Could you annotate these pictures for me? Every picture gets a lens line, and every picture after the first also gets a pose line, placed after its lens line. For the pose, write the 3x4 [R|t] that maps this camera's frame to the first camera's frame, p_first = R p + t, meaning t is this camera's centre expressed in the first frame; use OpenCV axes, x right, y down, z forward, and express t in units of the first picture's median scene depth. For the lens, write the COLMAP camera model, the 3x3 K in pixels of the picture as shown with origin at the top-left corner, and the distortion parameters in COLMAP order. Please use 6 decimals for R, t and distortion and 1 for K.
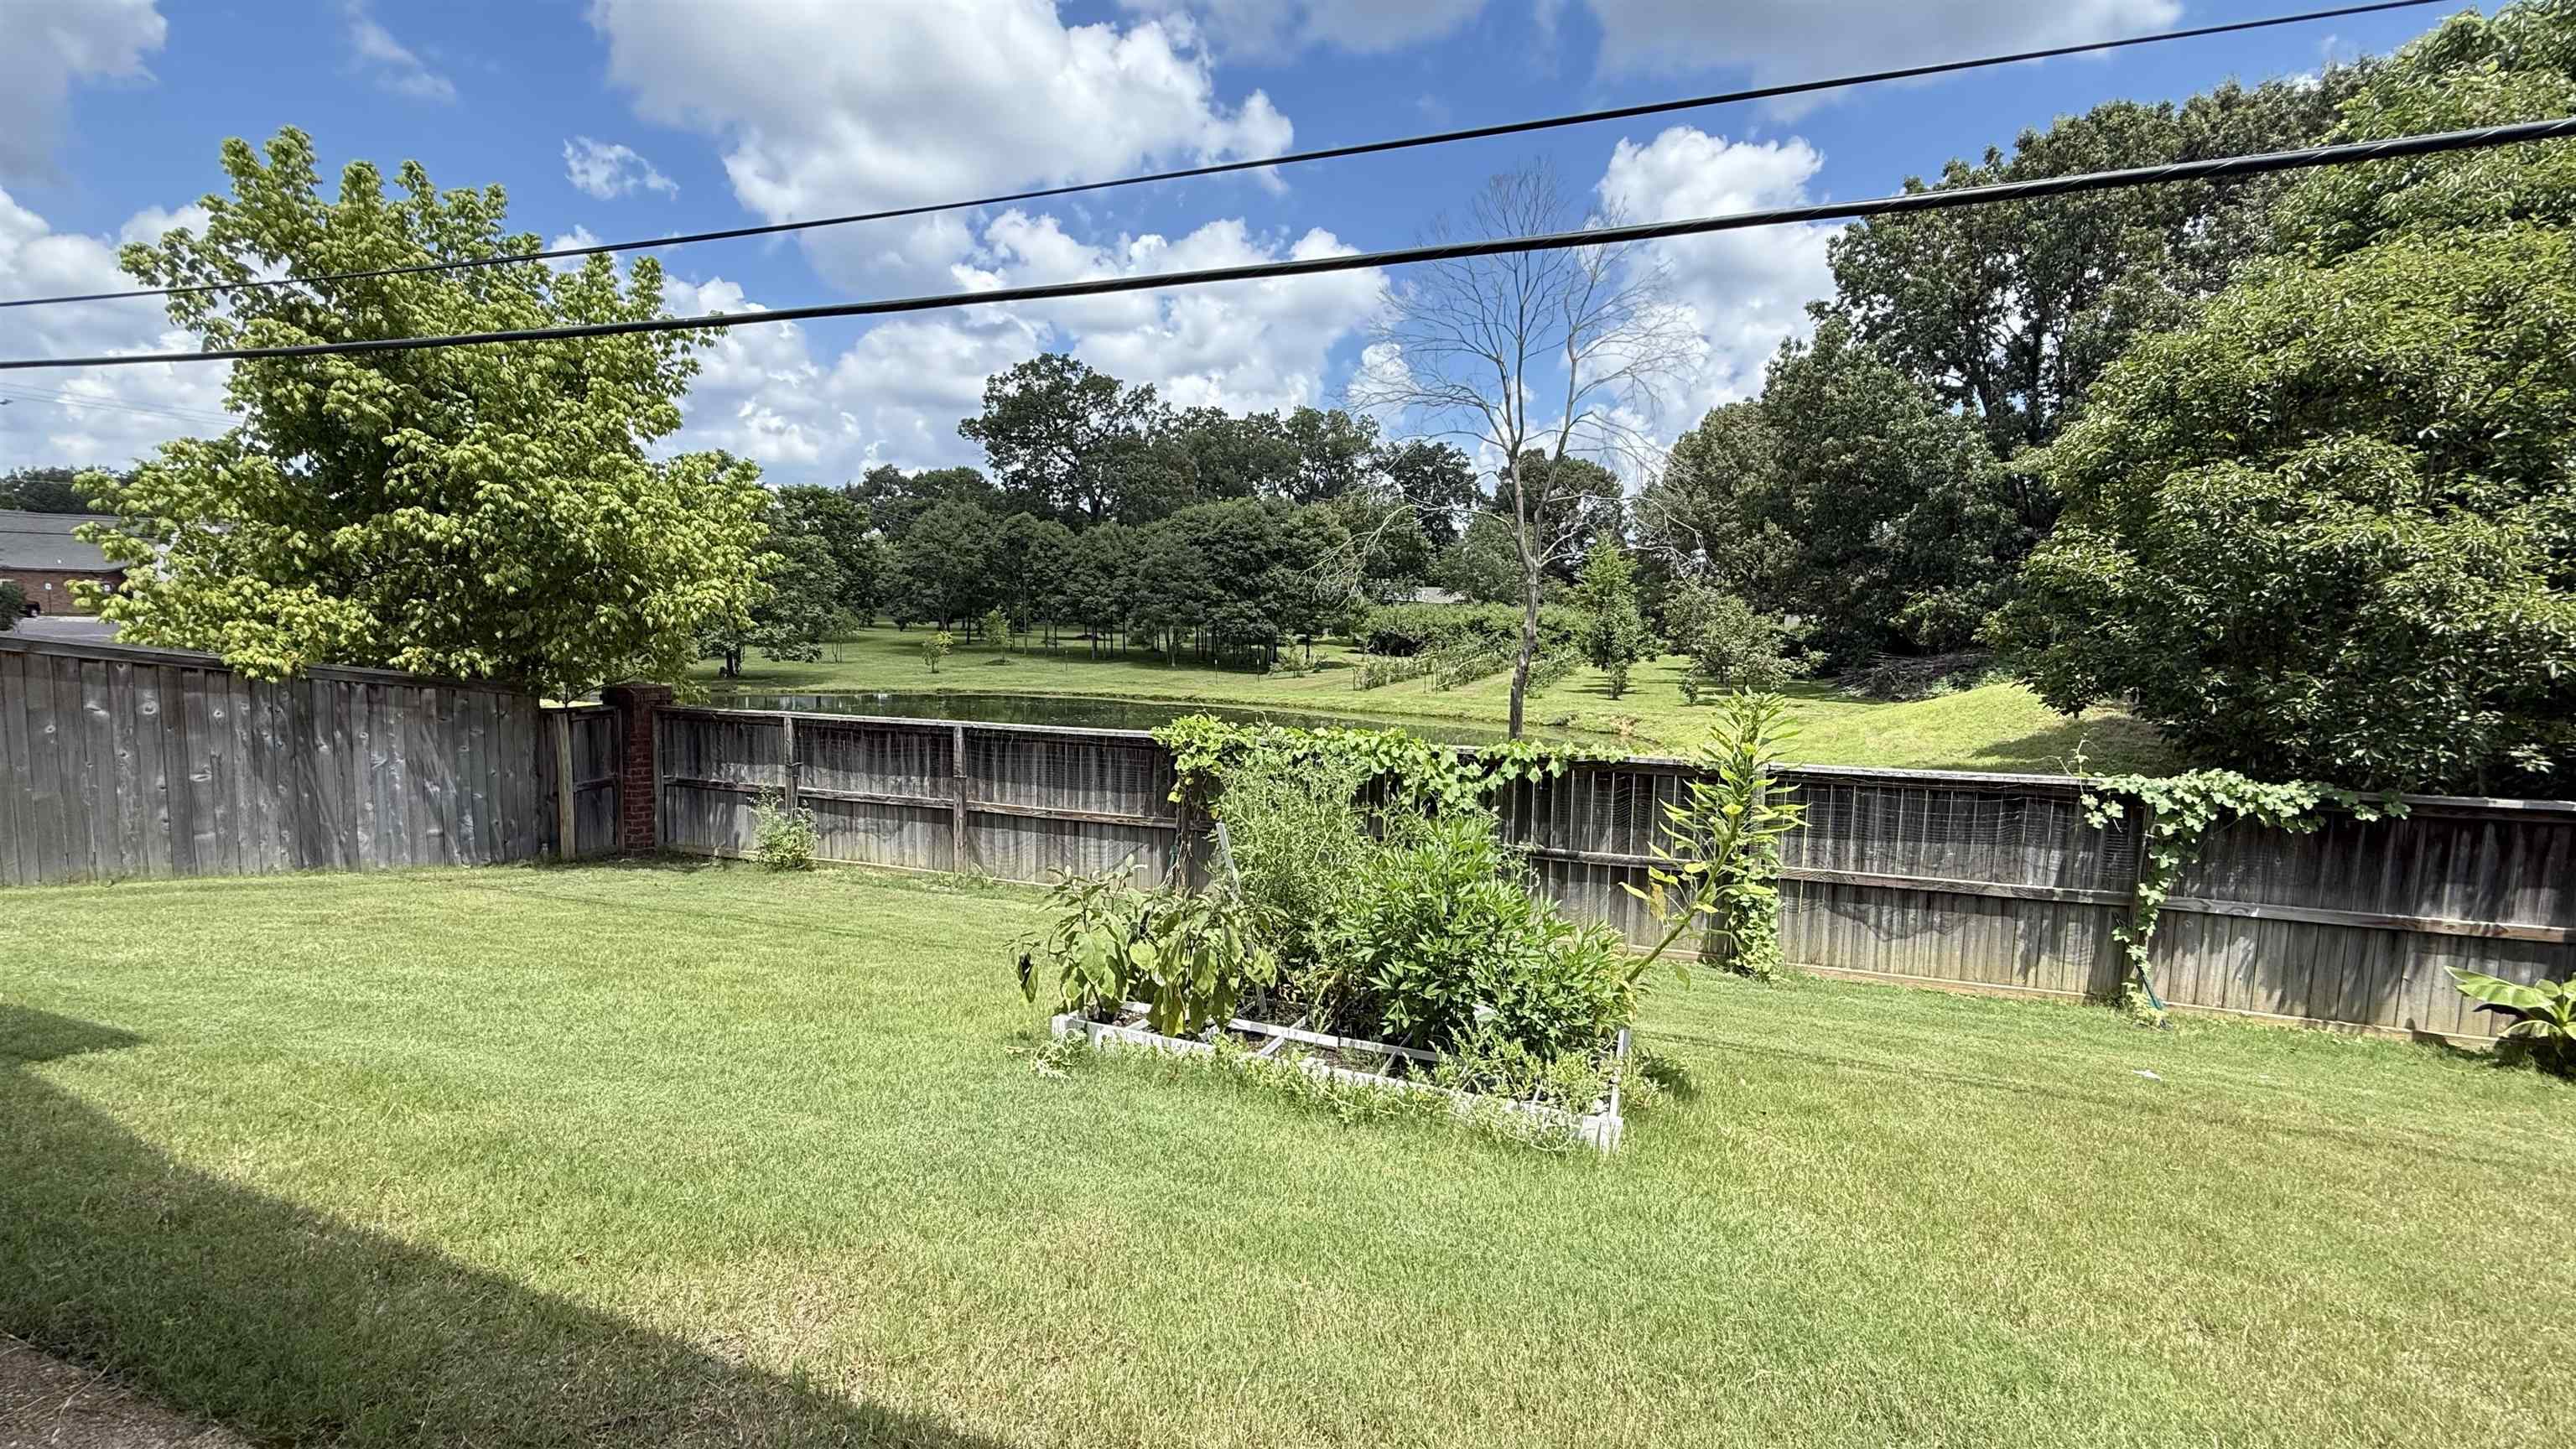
lens RADIAL K [[1036.6, 0, 1278.3], [0, 1036.6, 729.6], [0, 0, 1]] dist [0.000389, 0.000502]
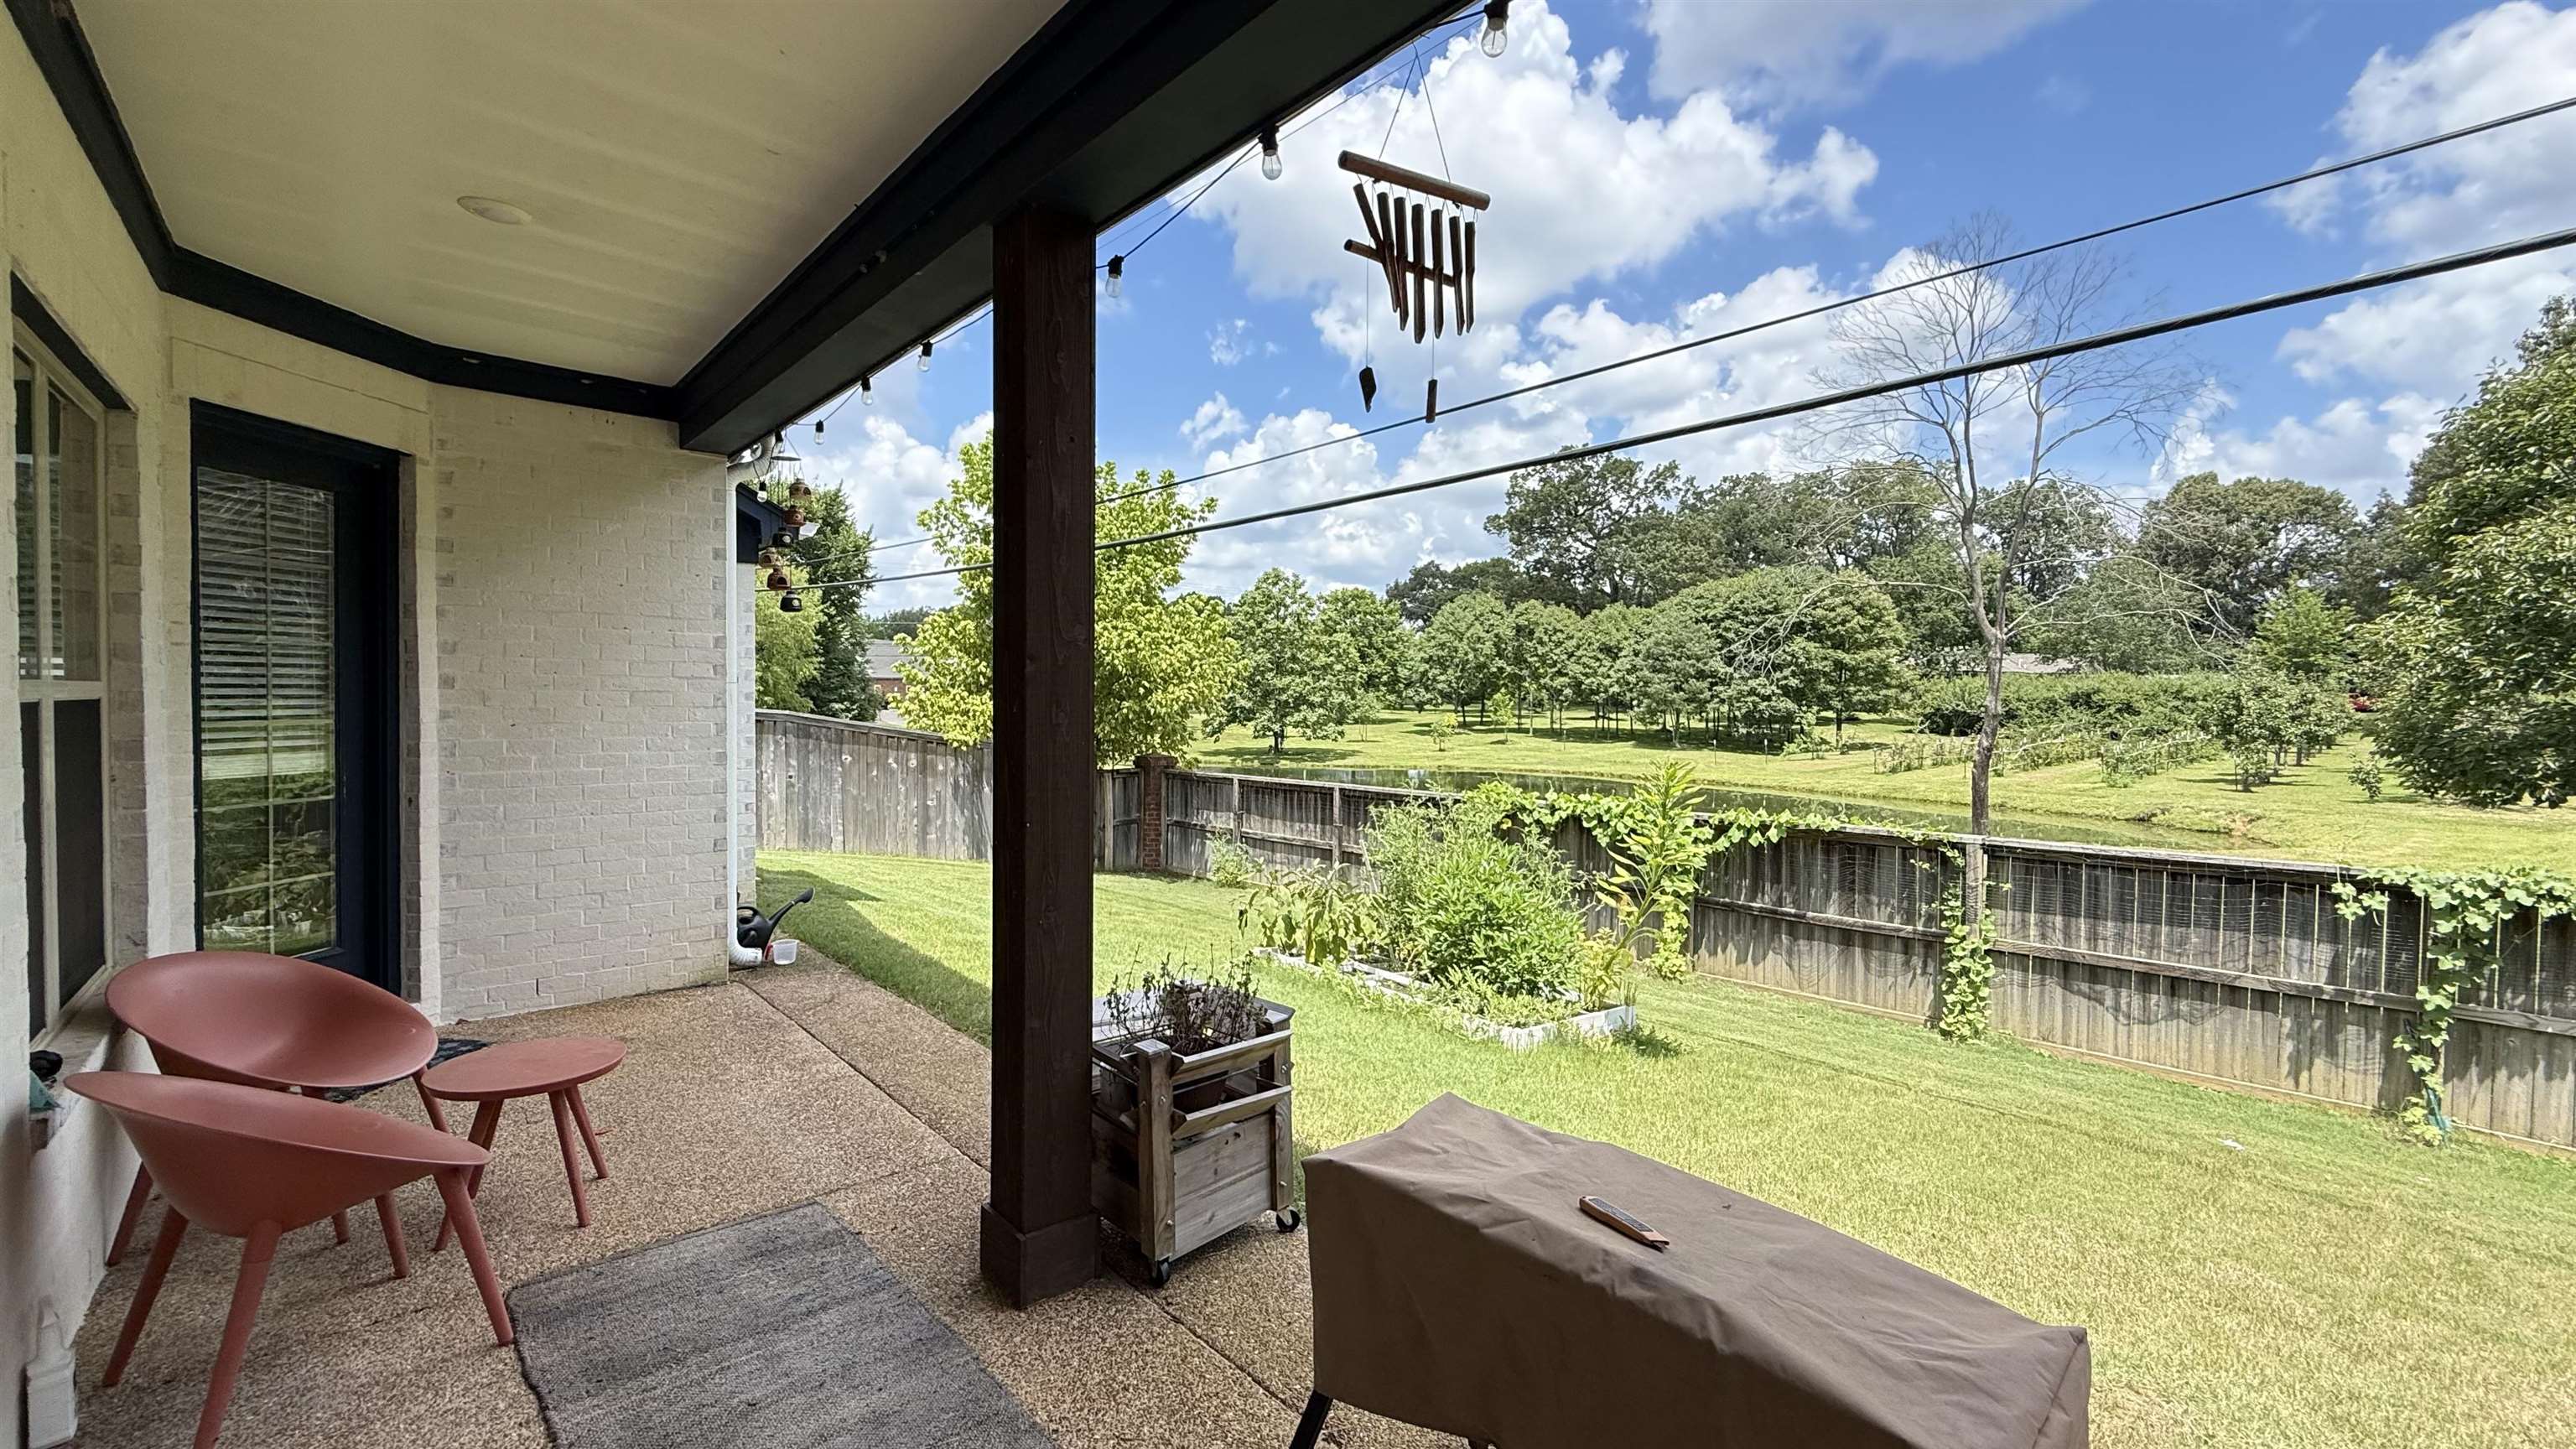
lens RADIAL K [[1036.6, 0, 1272.5], [0, 1036.6, 718.8], [0, 0, 1]] dist [0.000389, 0.000502]
pose [[0.868135, -0.006825, -0.496281, 0.265964], [-0.036430, 0.996332, -0.077427, 0.014578], [0.494990, 0.085297, 0.864702, -0.195685]]
